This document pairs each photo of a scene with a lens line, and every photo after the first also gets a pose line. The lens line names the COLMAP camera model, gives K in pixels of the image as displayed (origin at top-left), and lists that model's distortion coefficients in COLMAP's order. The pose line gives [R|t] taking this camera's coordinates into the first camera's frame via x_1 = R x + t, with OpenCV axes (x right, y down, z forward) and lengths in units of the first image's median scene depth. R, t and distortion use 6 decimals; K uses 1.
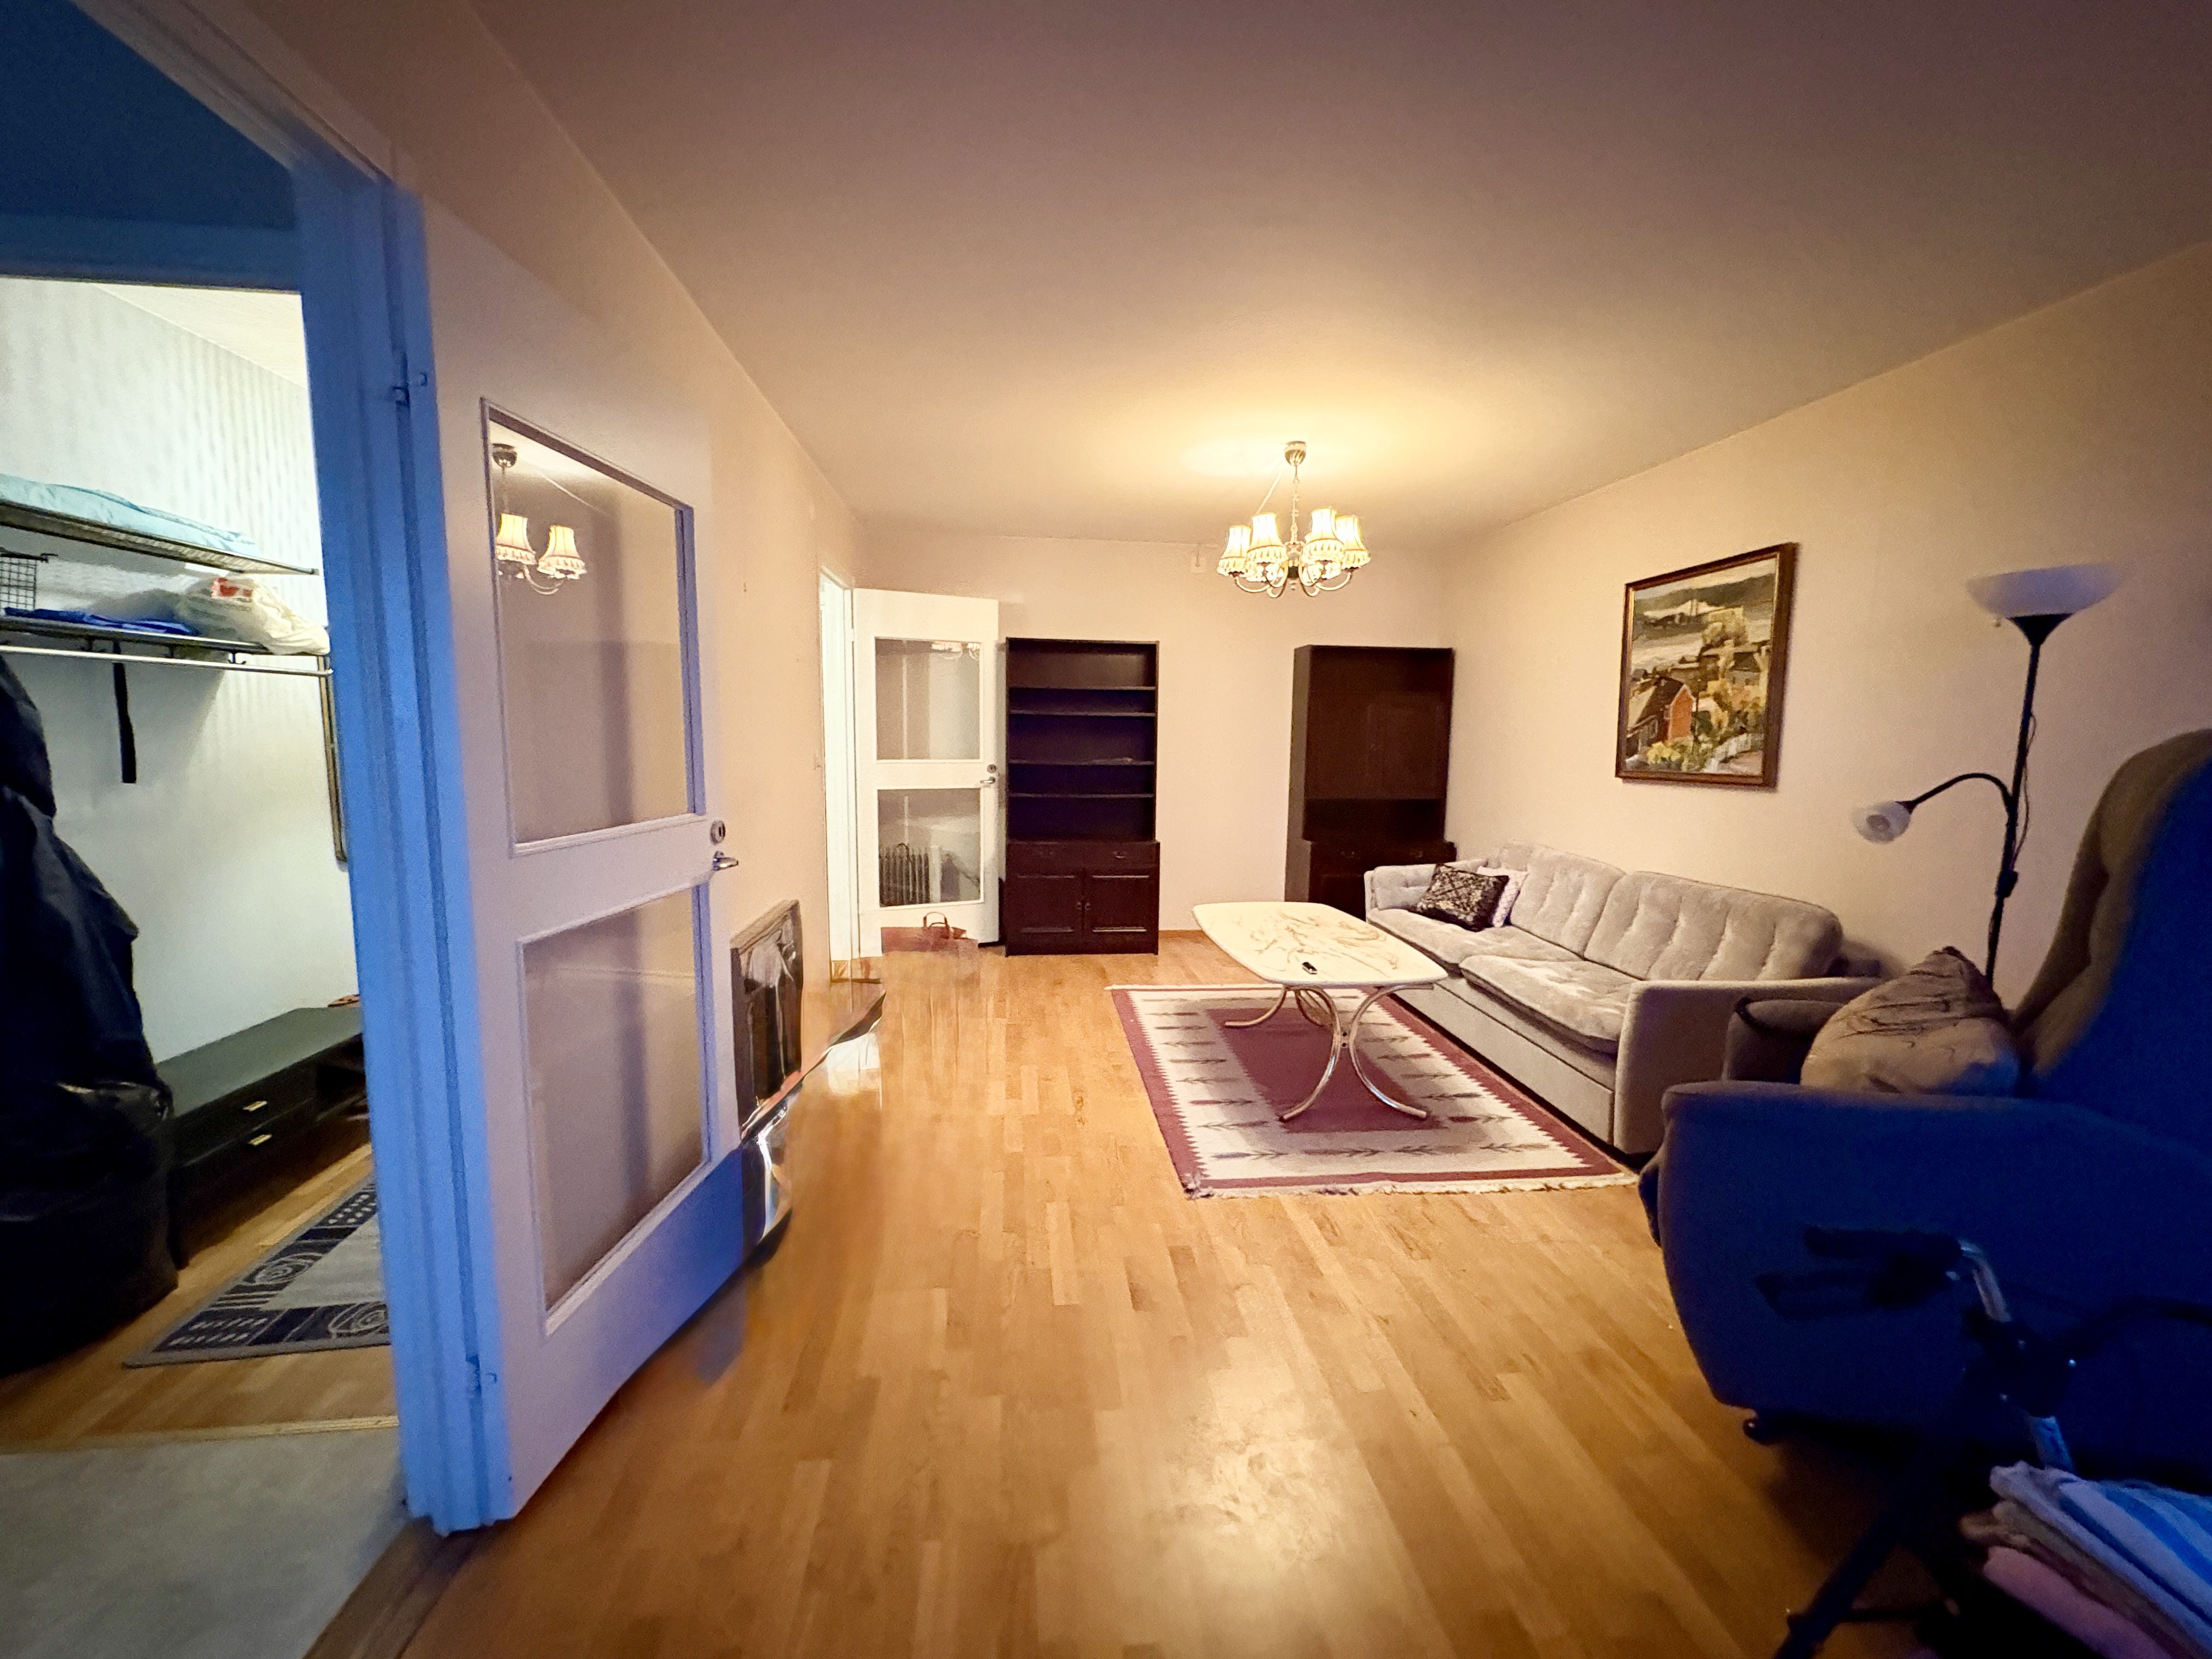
lens RADIAL K [[897.3, 0, 1120.9], [0, 897.3, 835.5], [0, 0, 1]] dist [-0.001068, -0.000017]
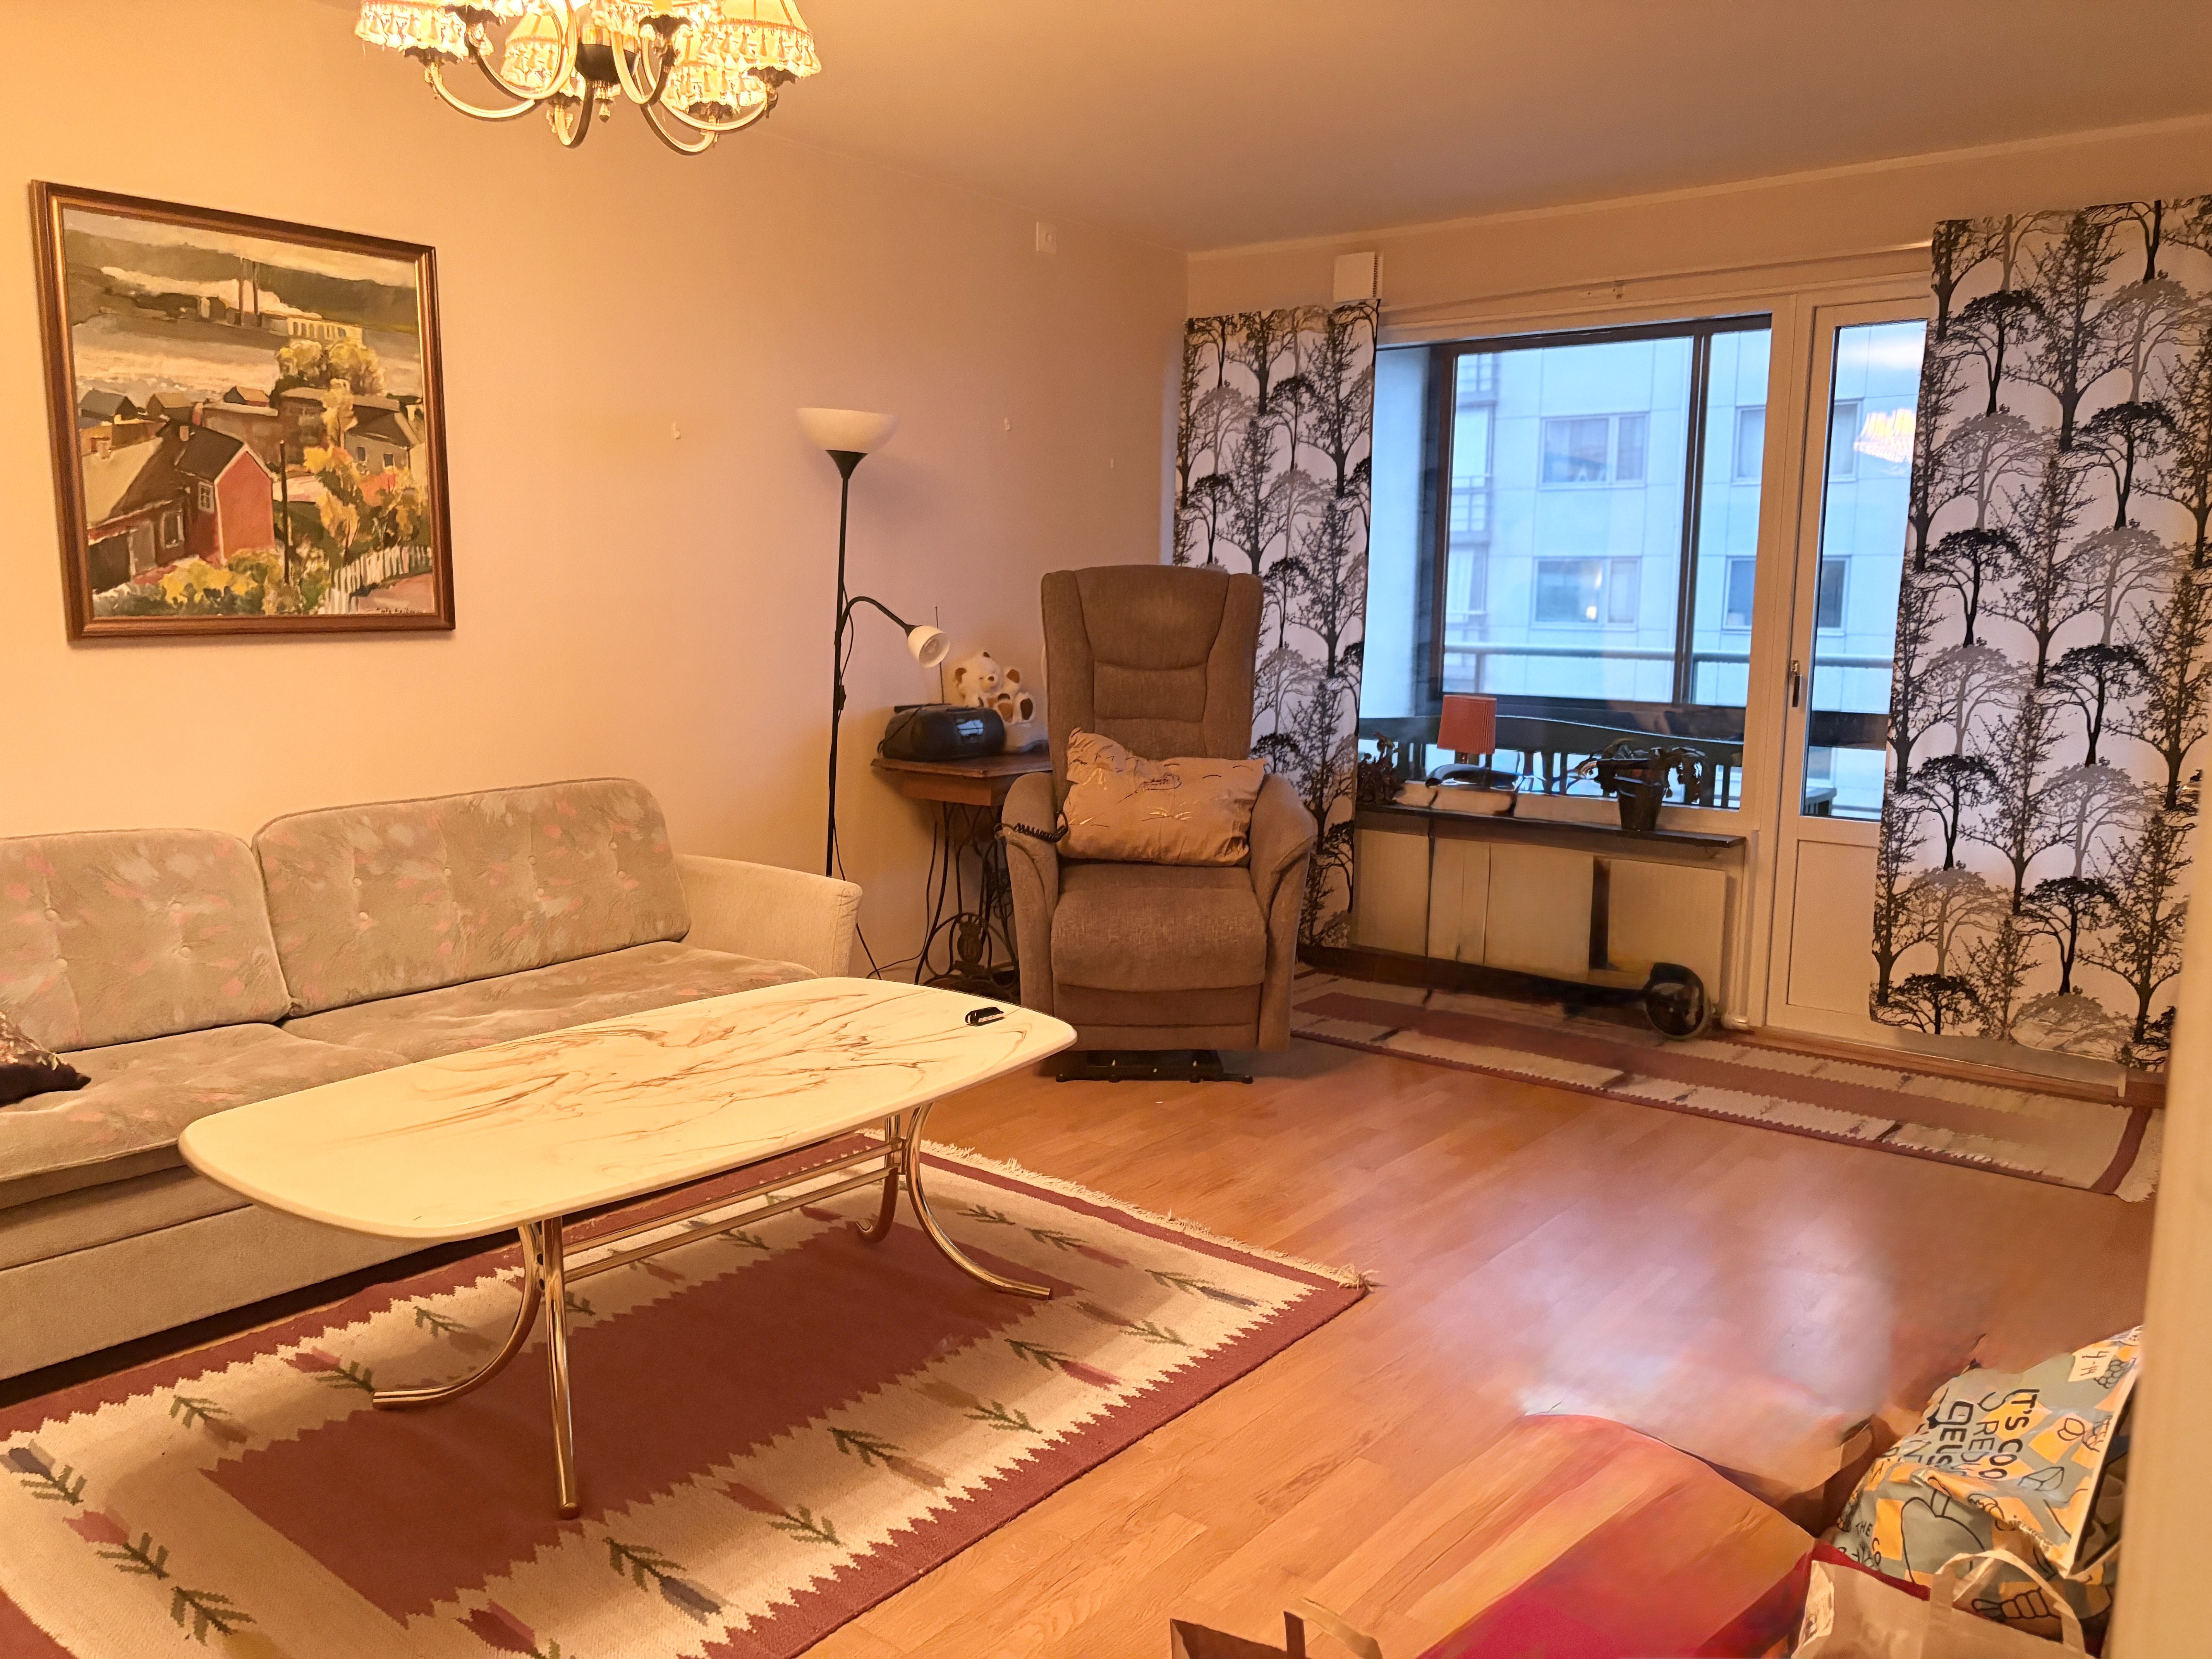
lens RADIAL K [[1672.5, 0, 1116.2], [0, 1672.5, 836.1], [0, 0, 1]] dist [0.005083, -0.003660]
pose [[-0.709657, -0.131776, 0.692114, -0.438280], [0.049522, 0.970594, 0.235575, -0.158695], [-0.702805, 0.201452, -0.682263, 1.405916]]
